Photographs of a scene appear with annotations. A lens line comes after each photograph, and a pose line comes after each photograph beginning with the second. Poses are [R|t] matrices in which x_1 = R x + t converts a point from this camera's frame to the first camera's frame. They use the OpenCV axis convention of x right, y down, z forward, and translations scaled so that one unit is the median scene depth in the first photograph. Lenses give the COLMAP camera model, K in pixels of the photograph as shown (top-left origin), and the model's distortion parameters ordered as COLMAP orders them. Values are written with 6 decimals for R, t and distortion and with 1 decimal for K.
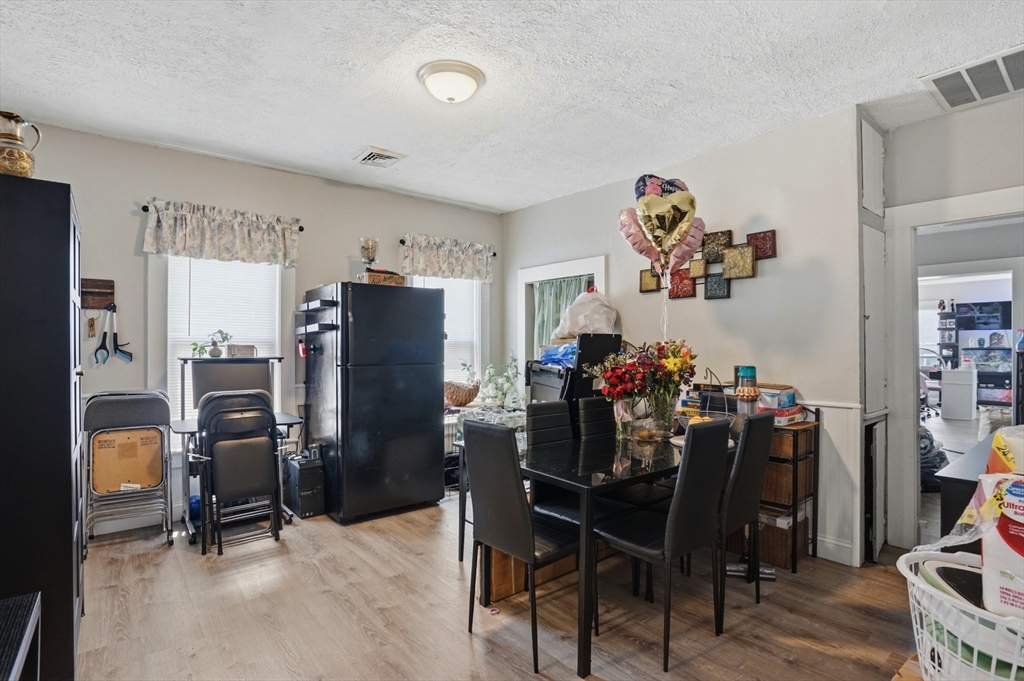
lens RADIAL K [[517.8, 0, 509.9], [0, 517.8, 339.2], [0, 0, 1]] dist [-0.048763, 0.017759]
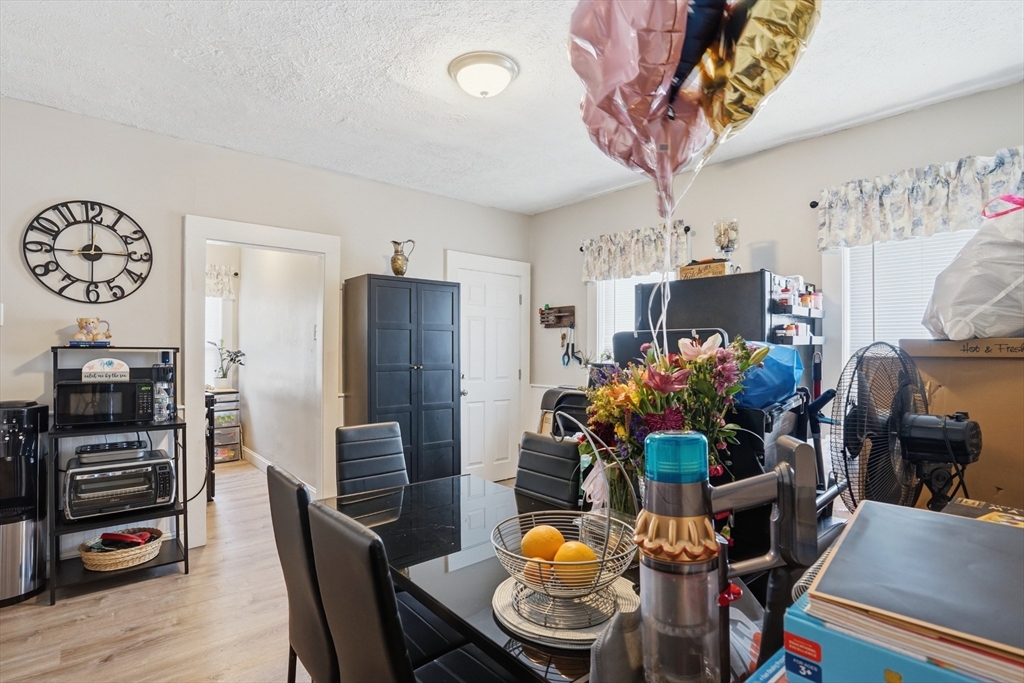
lens RADIAL K [[517.8, 0, 509.9], [0, 517.8, 340.2], [0, 0, 1]] dist [-0.048763, 0.017759]
pose [[0.028880, -0.019681, -0.999389, 0.523872], [0.007269, 0.999784, -0.019479, 0.004310], [0.999556, -0.006702, 0.029017, 0.650218]]
